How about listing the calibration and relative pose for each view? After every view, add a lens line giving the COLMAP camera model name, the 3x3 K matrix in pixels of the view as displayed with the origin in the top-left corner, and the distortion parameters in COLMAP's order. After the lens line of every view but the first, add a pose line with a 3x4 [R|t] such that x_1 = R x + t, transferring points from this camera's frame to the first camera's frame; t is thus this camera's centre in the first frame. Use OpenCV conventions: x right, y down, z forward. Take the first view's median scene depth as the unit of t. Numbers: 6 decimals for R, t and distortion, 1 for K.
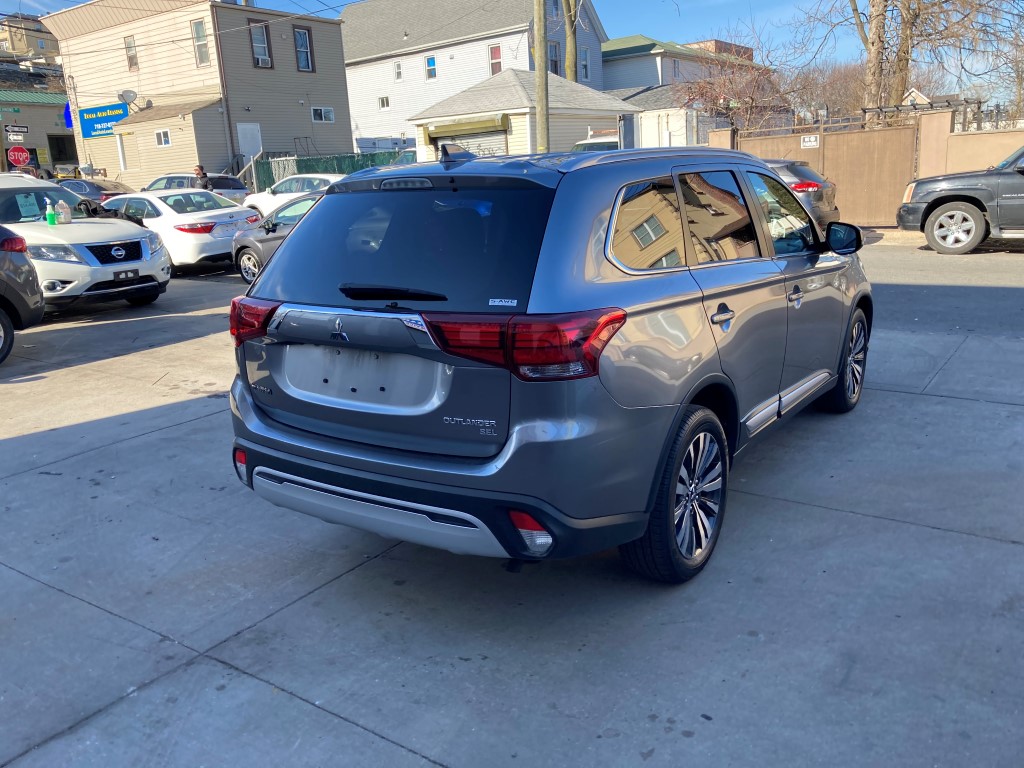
lens RADIAL K [[836.7, 0, 504.3], [0, 836.7, 381.8], [0, 0, 1]] dist [0.031010, -0.025540]
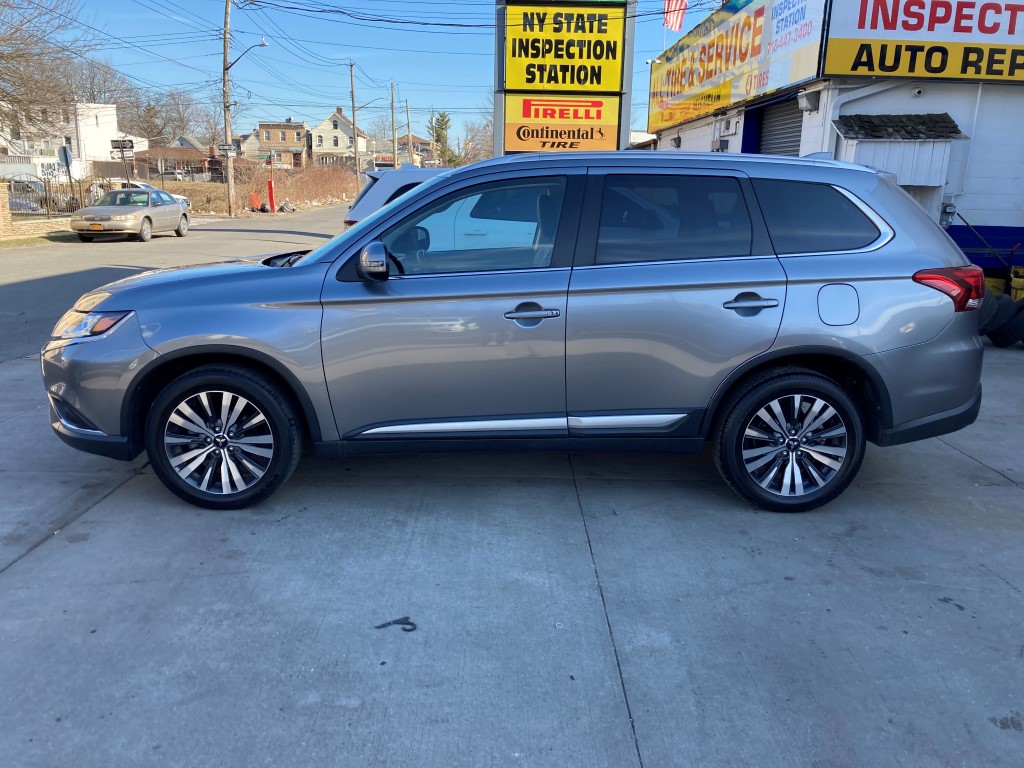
lens RADIAL K [[836.7, 0, 516.0], [0, 836.7, 388.3], [0, 0, 1]] dist [0.031010, -0.025540]
pose [[-0.586903, -0.150128, 0.795617, -0.880614], [0.200645, 0.925039, 0.322559, -0.446041], [-0.784402, 0.348947, -0.512786, 2.115404]]
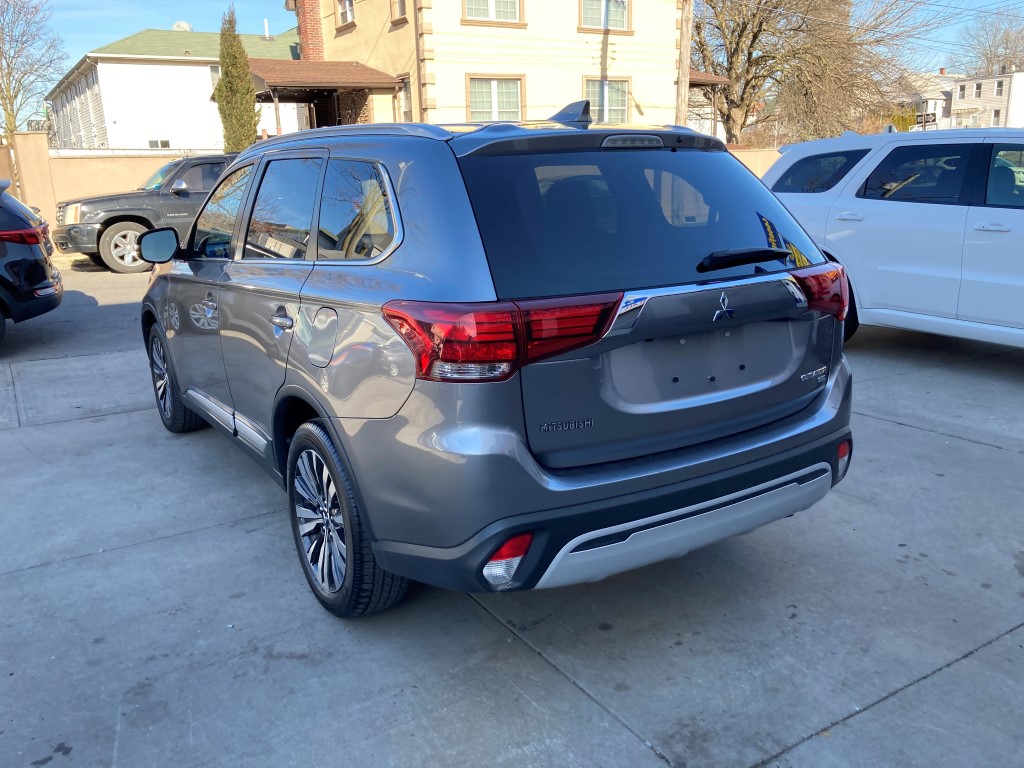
lens RADIAL K [[836.7, 0, 506.8], [0, 836.7, 382.4], [0, 0, 1]] dist [0.031010, -0.025540]
pose [[0.391791, -0.189238, 0.900383, -0.860503], [0.226096, 0.968413, 0.105153, -0.102982], [-0.891841, 0.162375, 0.422201, 0.694990]]
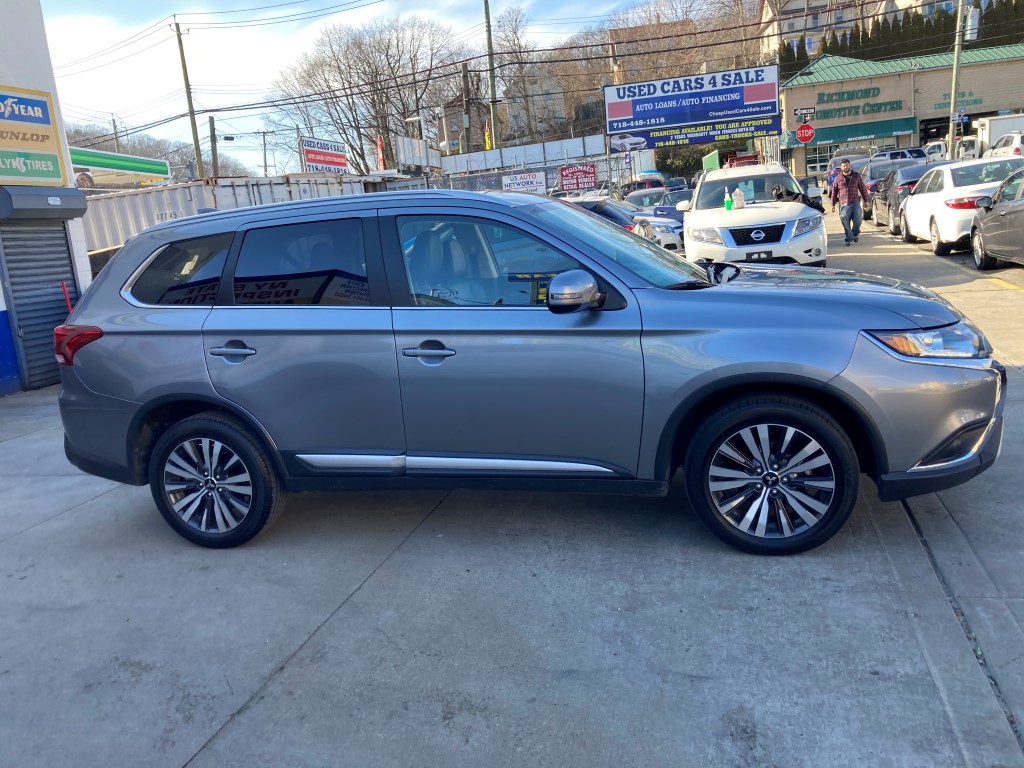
lens RADIAL K [[836.7, 0, 510.4], [0, 836.7, 383.4], [0, 0, 1]] dist [0.031010, -0.025540]
pose [[0.336151, 0.199118, -0.920518, 1.464507], [-0.142721, 0.976877, 0.159191, -0.272168], [0.930931, 0.077865, 0.356797, 0.923808]]
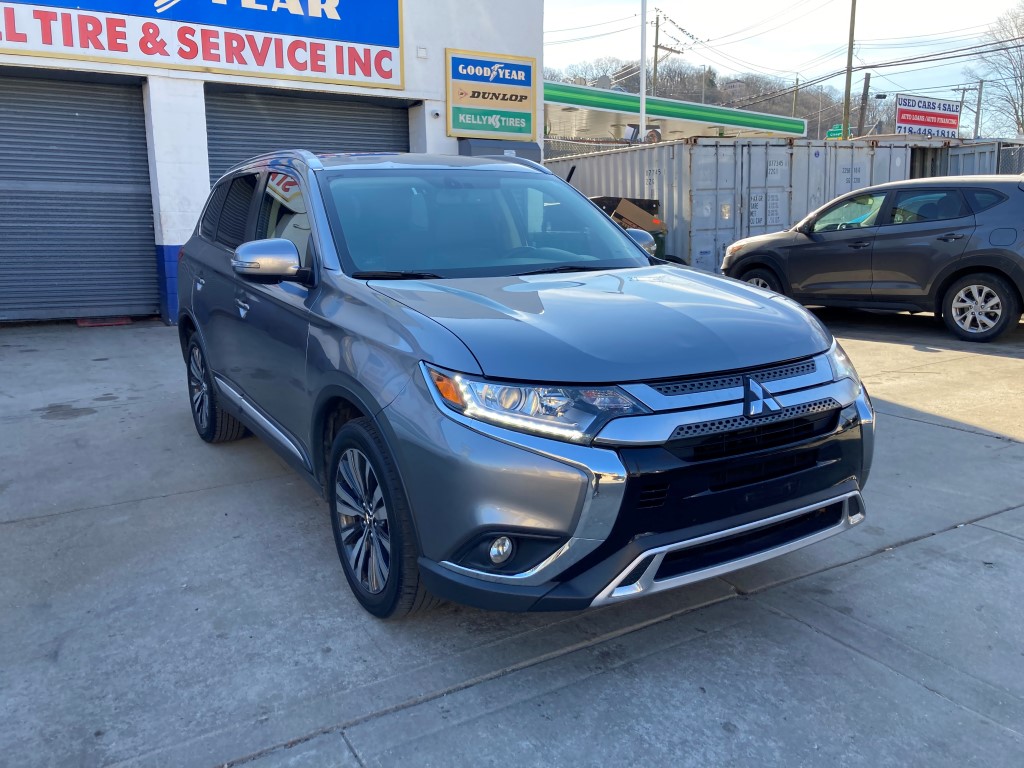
lens RADIAL K [[836.7, 0, 513.7], [0, 836.7, 385.5], [0, 0, 1]] dist [0.031010, -0.025540]
pose [[-0.407426, 0.233078, -0.882994, 1.307555], [-0.186879, 0.925144, 0.330432, -0.471340], [0.893913, 0.299640, -0.333370, 1.964652]]
